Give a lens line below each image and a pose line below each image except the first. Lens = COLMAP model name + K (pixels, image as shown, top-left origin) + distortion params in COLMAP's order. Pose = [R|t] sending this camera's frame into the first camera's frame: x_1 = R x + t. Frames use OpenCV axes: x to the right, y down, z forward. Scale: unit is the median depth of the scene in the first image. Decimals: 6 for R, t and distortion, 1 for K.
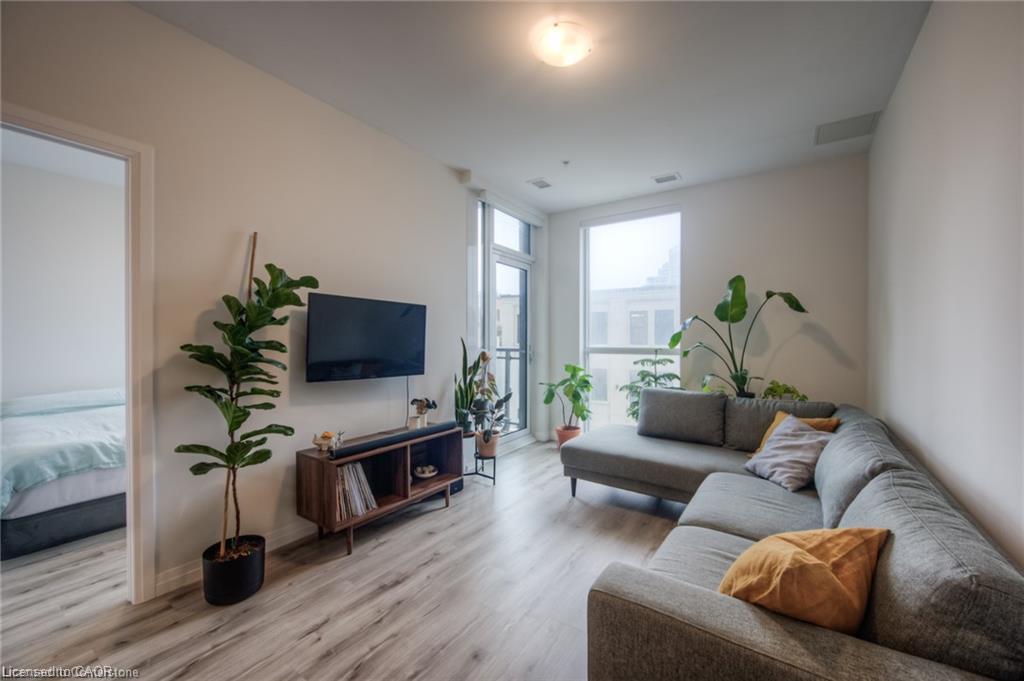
lens RADIAL K [[415.3, 0, 515.5], [0, 415.3, 341.4], [0, 0, 1]] dist [0.015651, 0.000135]
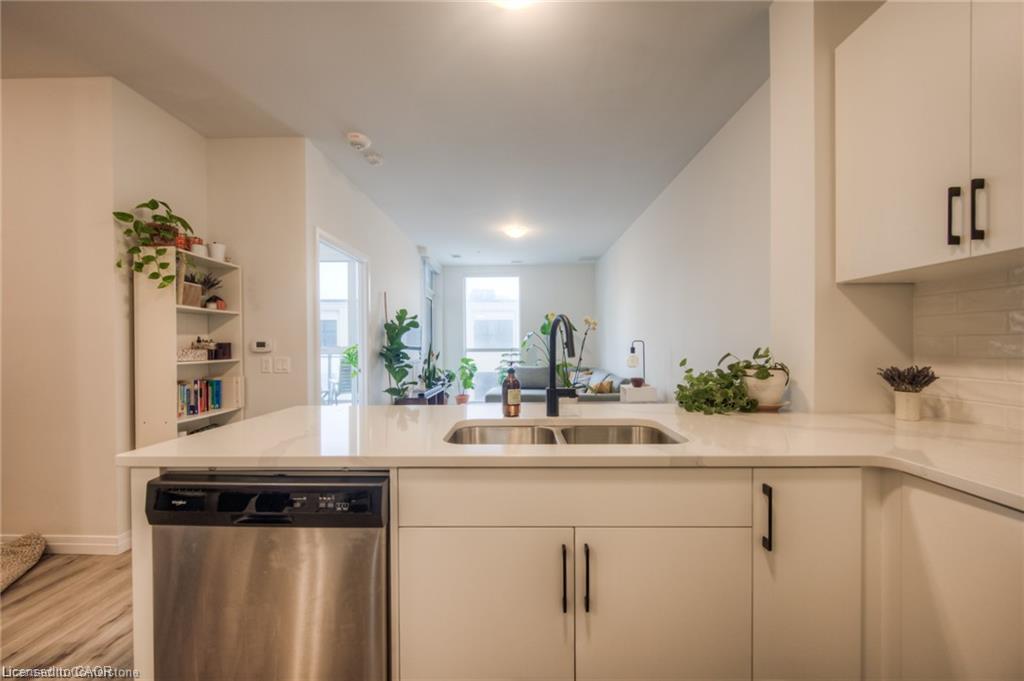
lens RADIAL K [[415.3, 0, 513.1], [0, 415.3, 343.0], [0, 0, 1]] dist [0.015651, 0.000135]
pose [[0.846746, -0.001902, 0.531994, -0.669620], [0.004730, 0.999981, -0.003952, 0.002604], [-0.531977, 0.005863, 0.846739, -0.625816]]
